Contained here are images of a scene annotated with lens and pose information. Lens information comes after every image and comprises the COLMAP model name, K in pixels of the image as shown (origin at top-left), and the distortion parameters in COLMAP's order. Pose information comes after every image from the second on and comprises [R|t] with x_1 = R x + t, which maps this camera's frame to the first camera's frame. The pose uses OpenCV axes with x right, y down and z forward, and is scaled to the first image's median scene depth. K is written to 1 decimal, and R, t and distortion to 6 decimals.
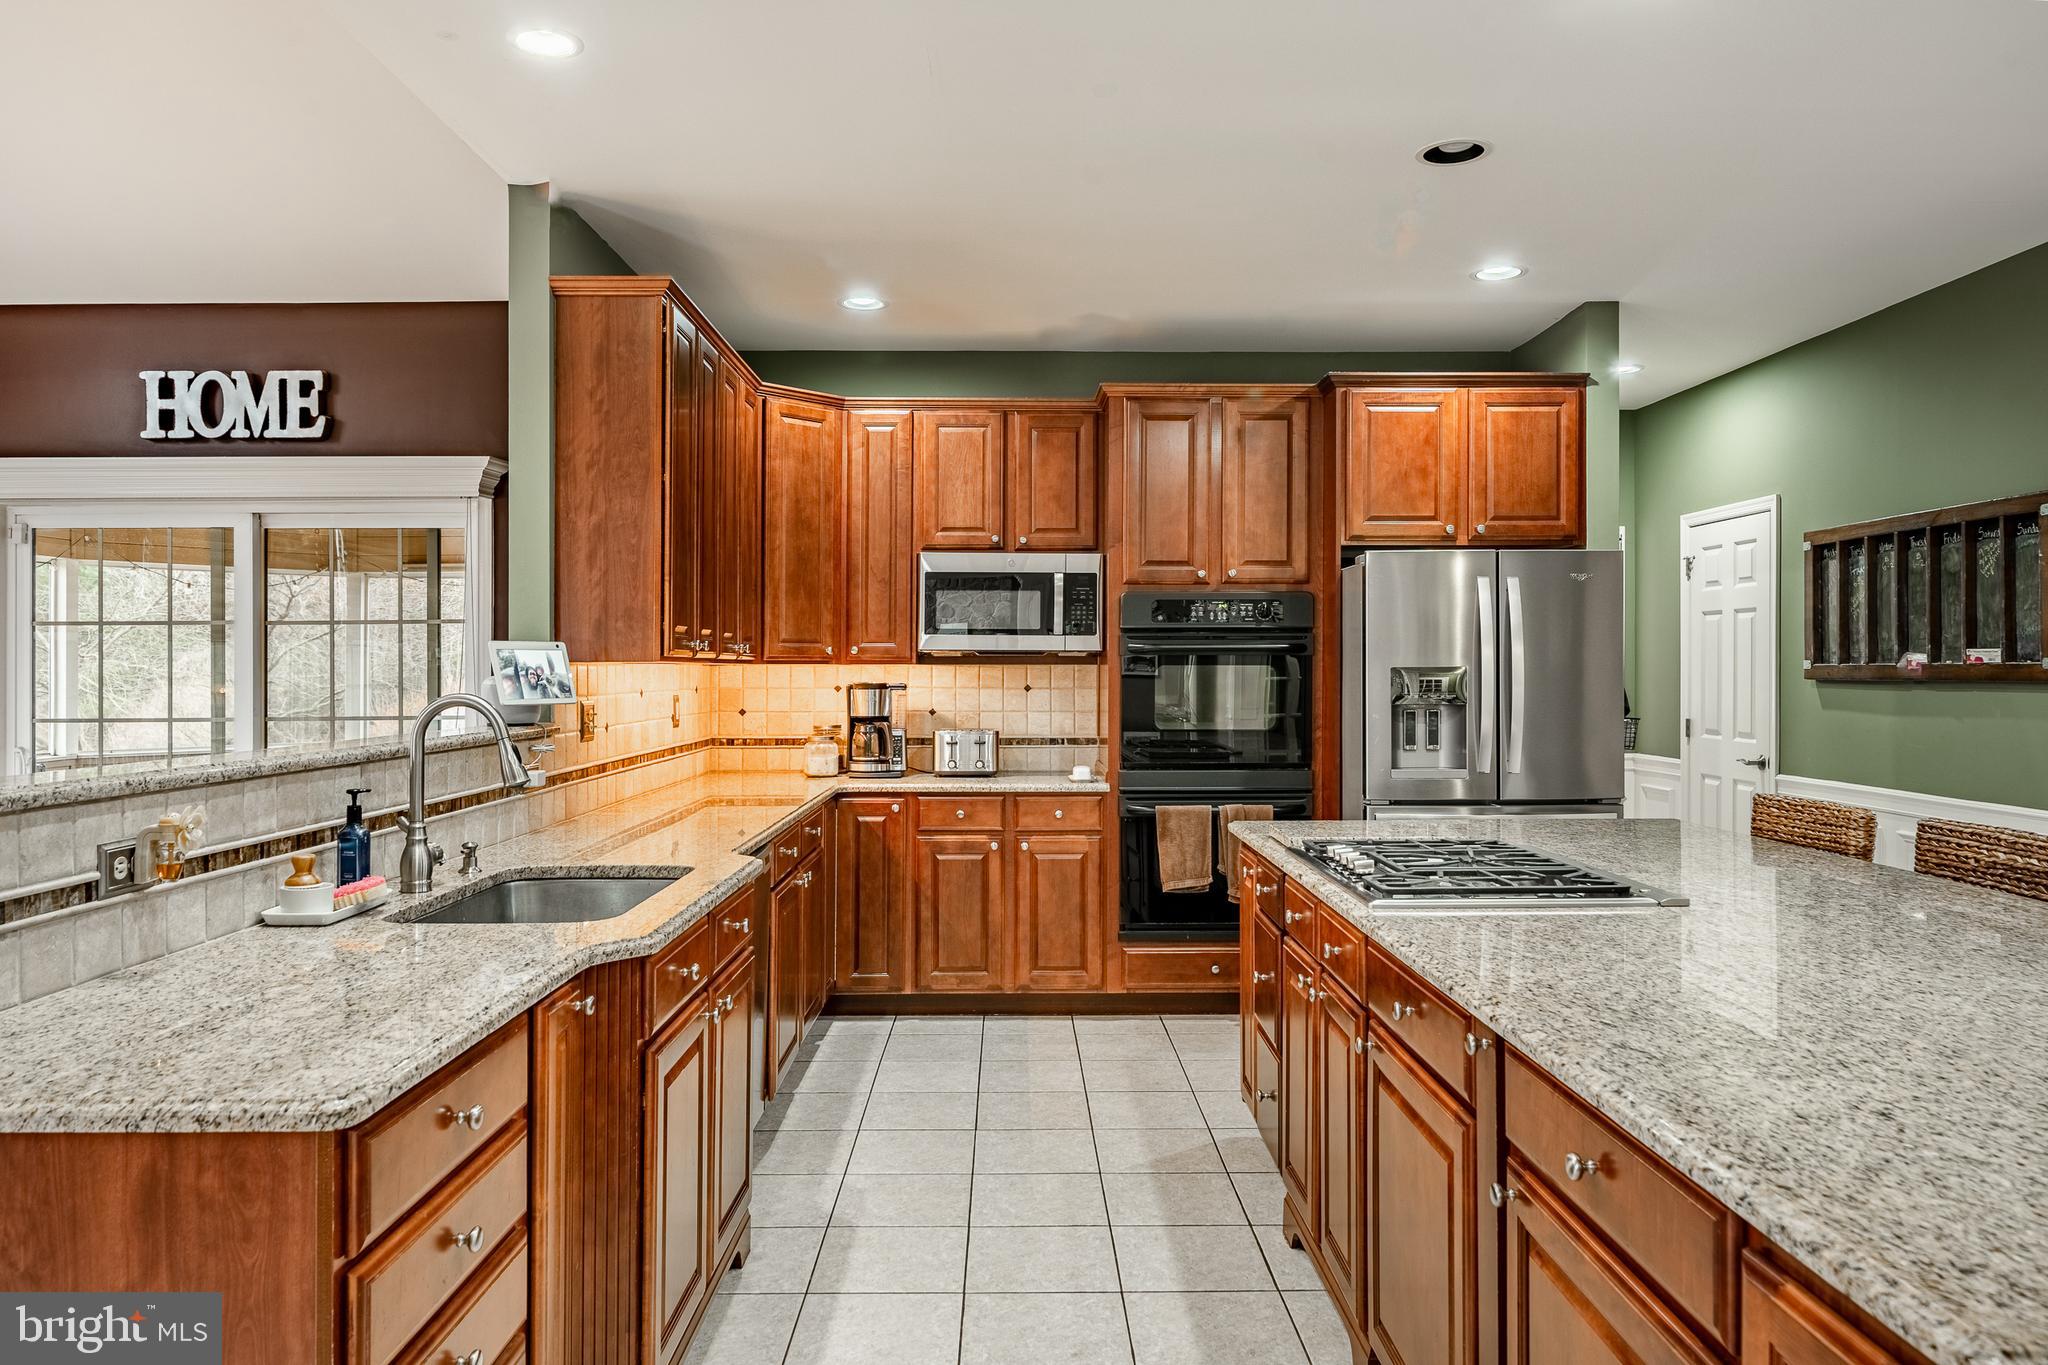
lens RADIAL K [[1346.1, 0, 1018.0], [0, 1346.1, 669.3], [0, 0, 1]] dist [0.004105, -0.000815]
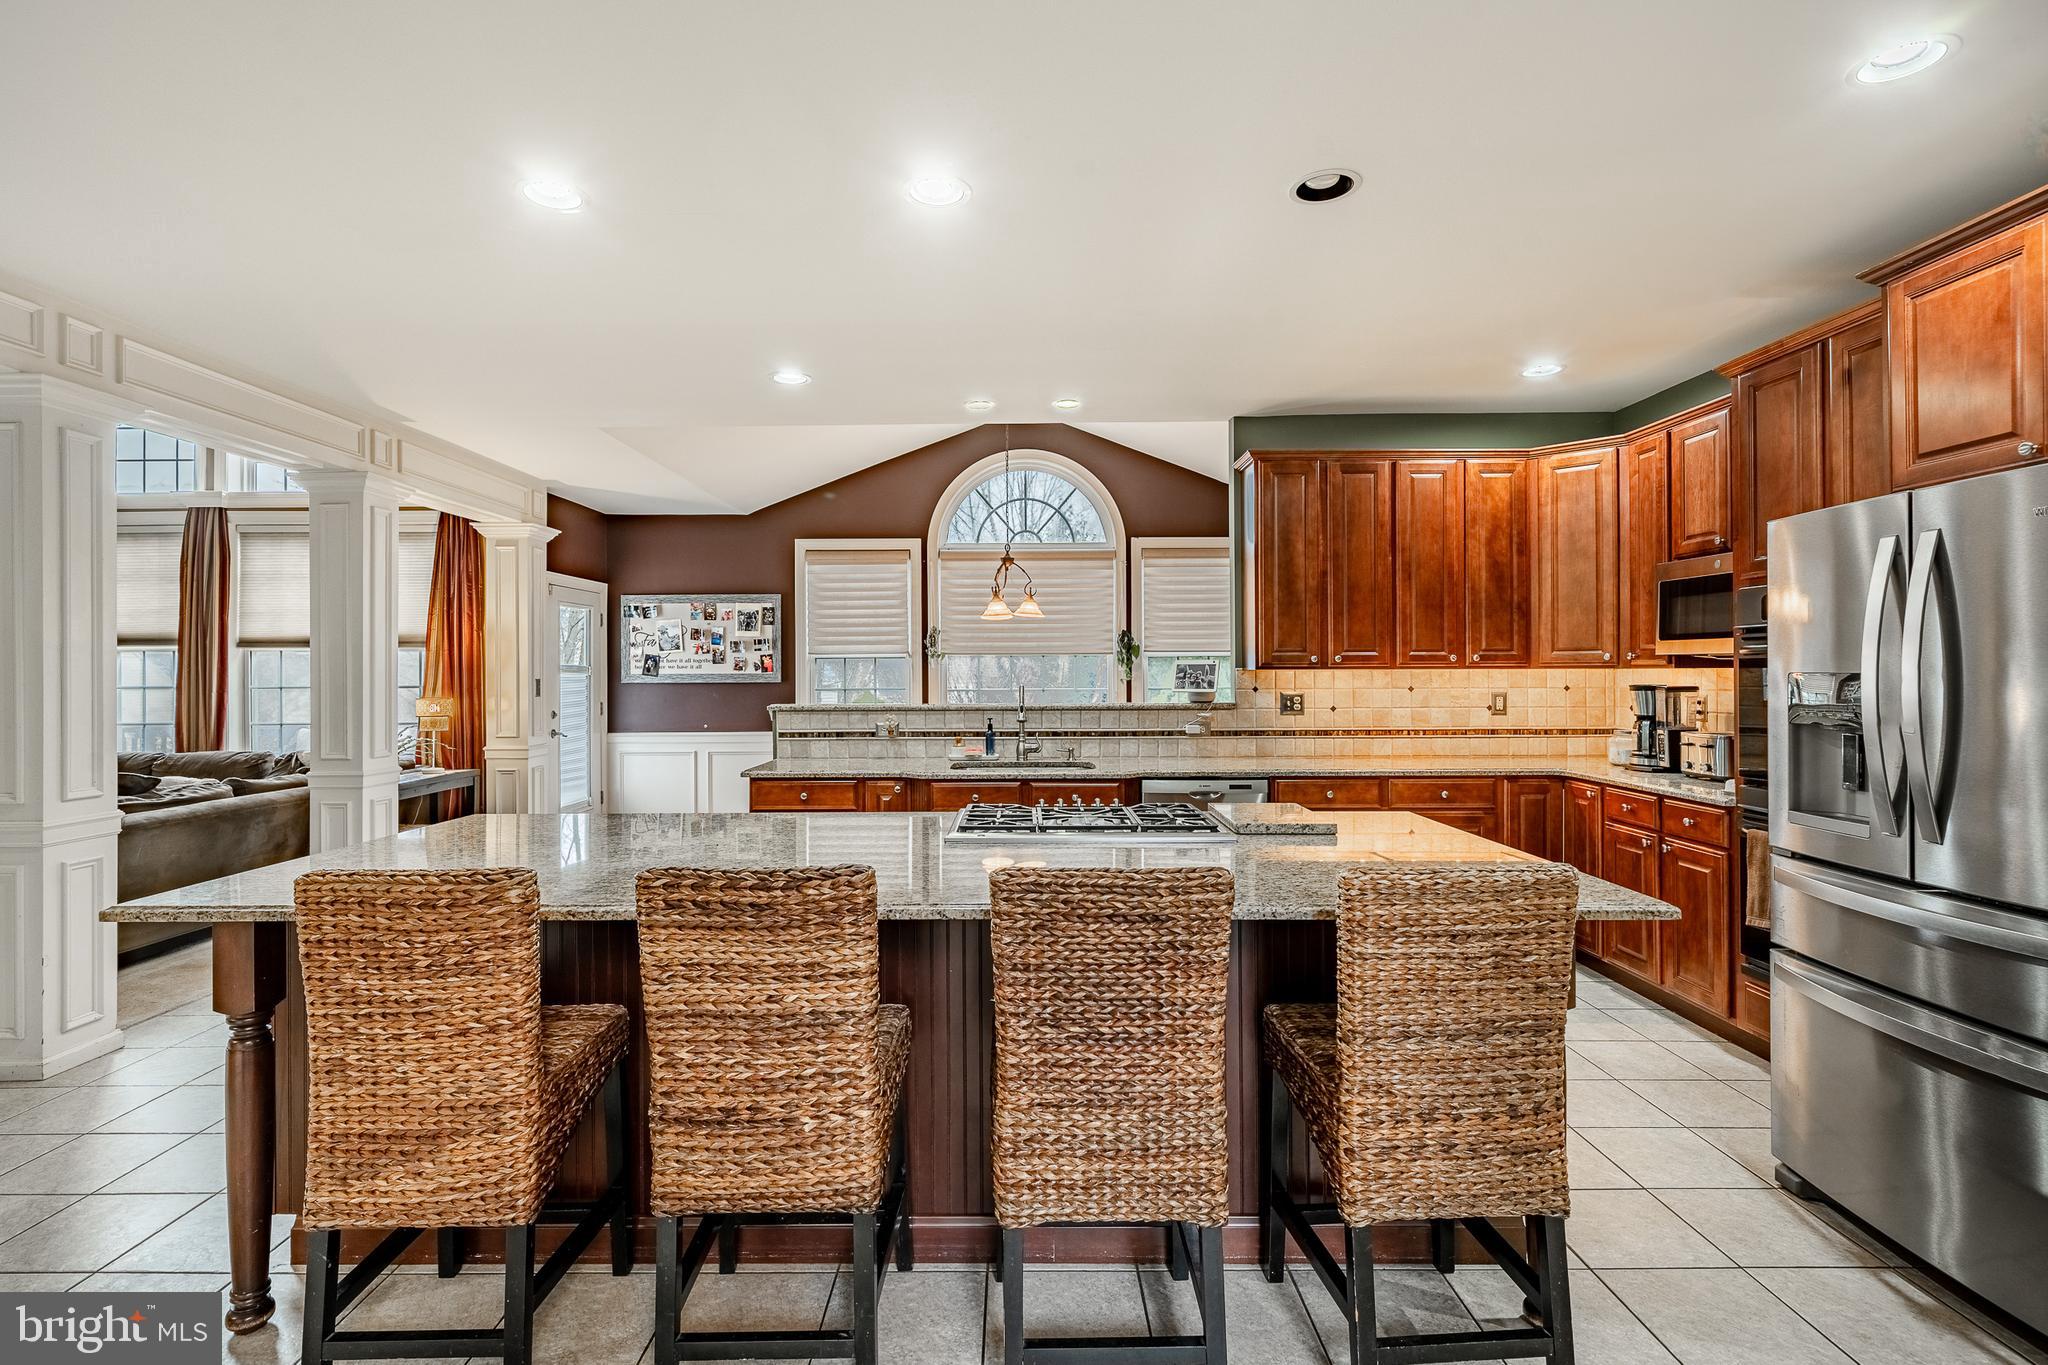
lens RADIAL K [[968.2, 0, 1021.6], [0, 968.2, 667.1], [0, 0, 1]] dist [-0.000794, 0.000453]
pose [[-0.003339, -0.002012, -0.999992, 0.760201], [0.004859, 0.999986, -0.002028, -0.006120], [0.999983, -0.004865, -0.003329, 0.538796]]
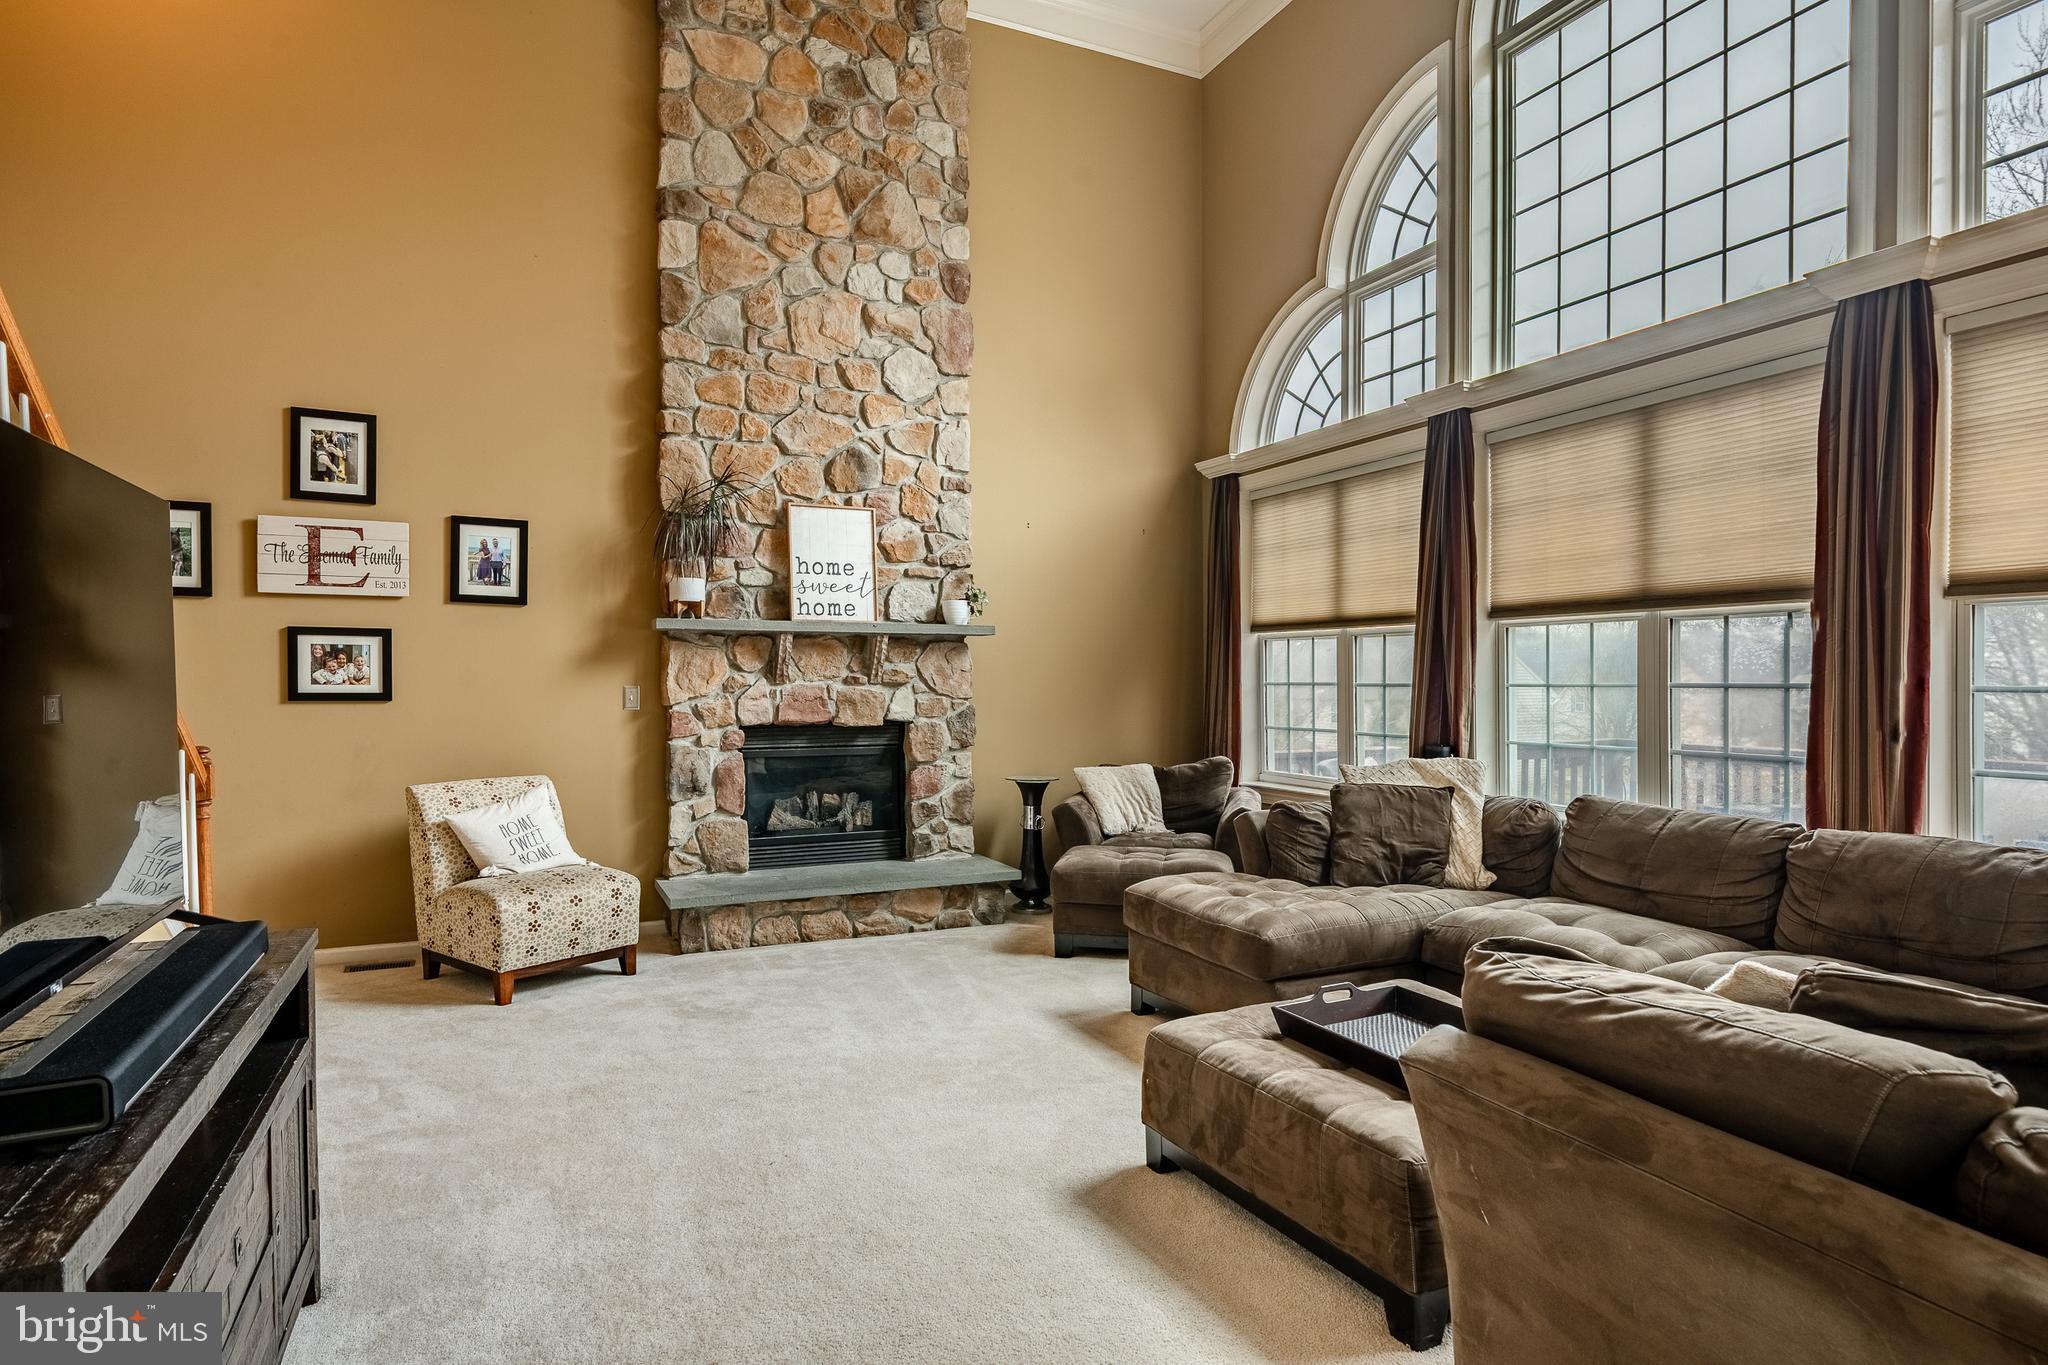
lens RADIAL K [[1125.9, 0, 1013.8], [0, 1125.9, 682.4], [0, 0, 1]] dist [-0.010132, -0.000125]
pose [[-0.914188, 0.013370, -0.405069, 0.199447], [0.009097, 0.999881, 0.012473, -0.003909], [0.405187, 0.007718, -0.914201, -0.181096]]
